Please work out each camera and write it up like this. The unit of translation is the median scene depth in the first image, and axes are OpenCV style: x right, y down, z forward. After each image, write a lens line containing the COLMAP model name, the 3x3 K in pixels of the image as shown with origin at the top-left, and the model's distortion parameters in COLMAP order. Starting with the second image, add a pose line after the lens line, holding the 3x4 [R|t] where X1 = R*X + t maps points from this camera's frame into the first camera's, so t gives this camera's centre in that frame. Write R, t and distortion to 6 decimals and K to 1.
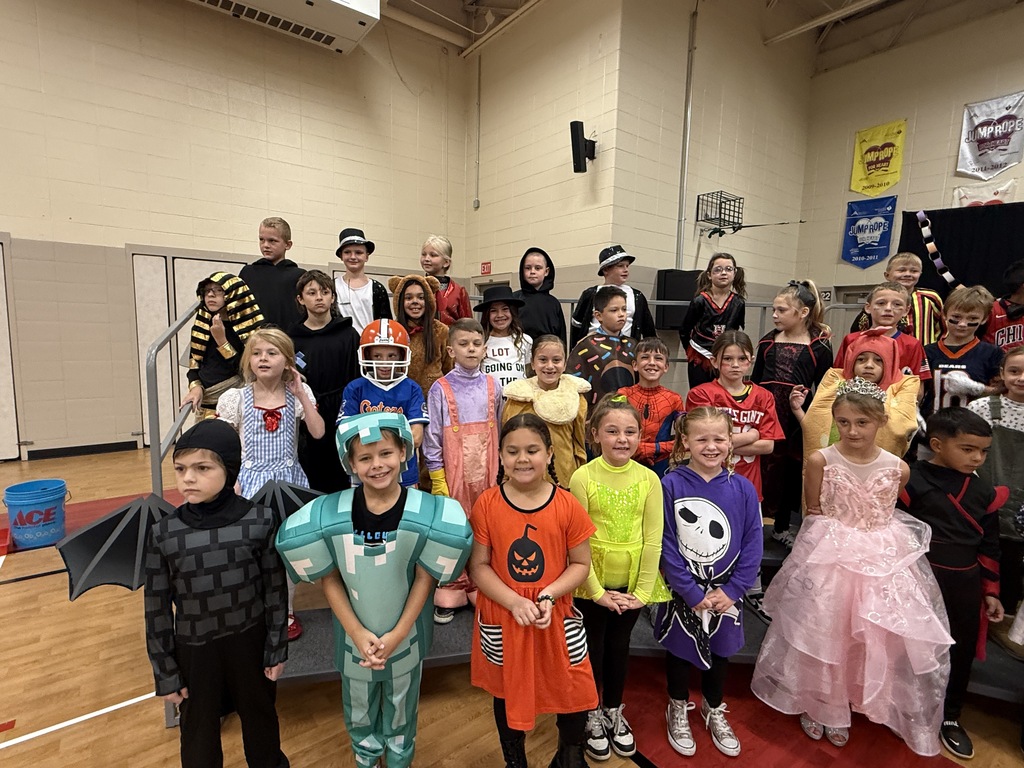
lens RADIAL K [[504.6, 0, 513.8], [0, 504.6, 384.4], [0, 0, 1]] dist [0.005425, -0.006382]
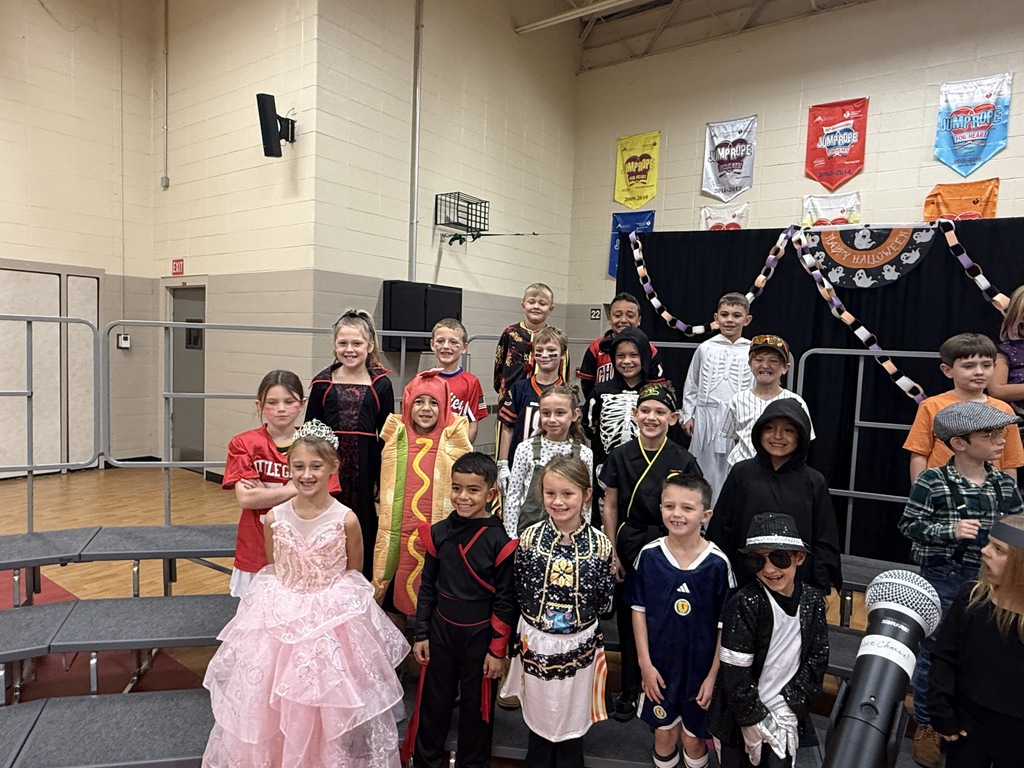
lens RADIAL K [[645.1, 0, 514.4], [0, 645.1, 386.6], [0, 0, 1]] dist [0.004820, 0.003091]
pose [[0.951556, -0.013202, 0.307192, 0.151338], [0.024862, 0.999110, -0.034075, -0.010106], [-0.306469, 0.040061, 0.951037, -0.065058]]
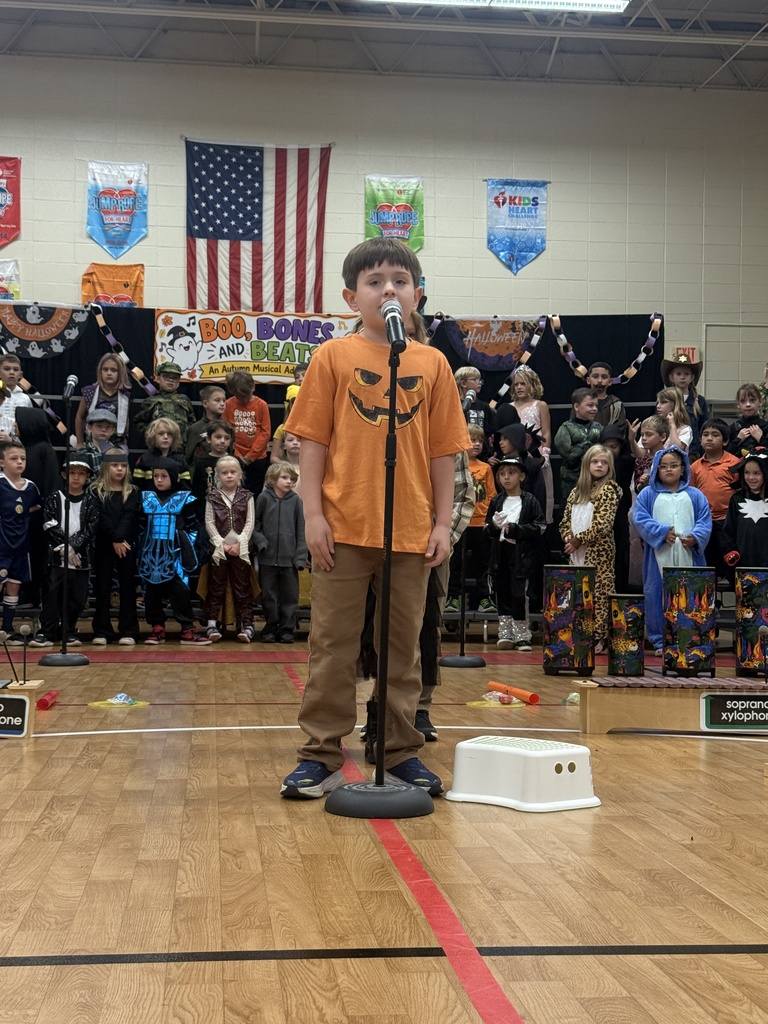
lens RADIAL K [[1453.8, 0, 376.7], [0, 1453.8, 509.9], [0, 0, 1]] dist [0.078203, 0.000000]
pose [[0.489216, -0.002526, 0.872159, -0.670035], [0.106438, 0.992694, -0.056828, 0.210542], [-0.865643, 0.120633, 0.485911, -0.760795]]
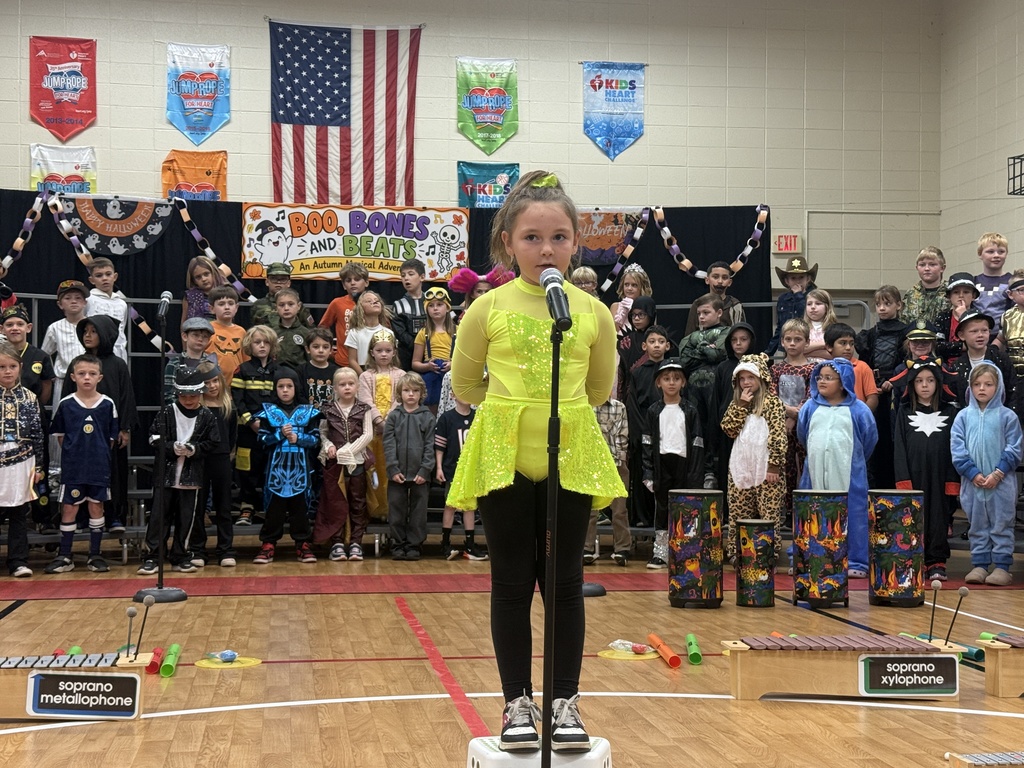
lens RADIAL K [[1482.6, 0, 504.0], [0, 1482.6, 387.0], [0, 0, 1]] dist [0.081564, 0.000000]
pose [[0.459962, -0.009873, 0.887884, -0.650882], [0.115704, 0.992079, -0.048908, 0.167314], [-0.880368, 0.125228, 0.457460, -0.724264]]
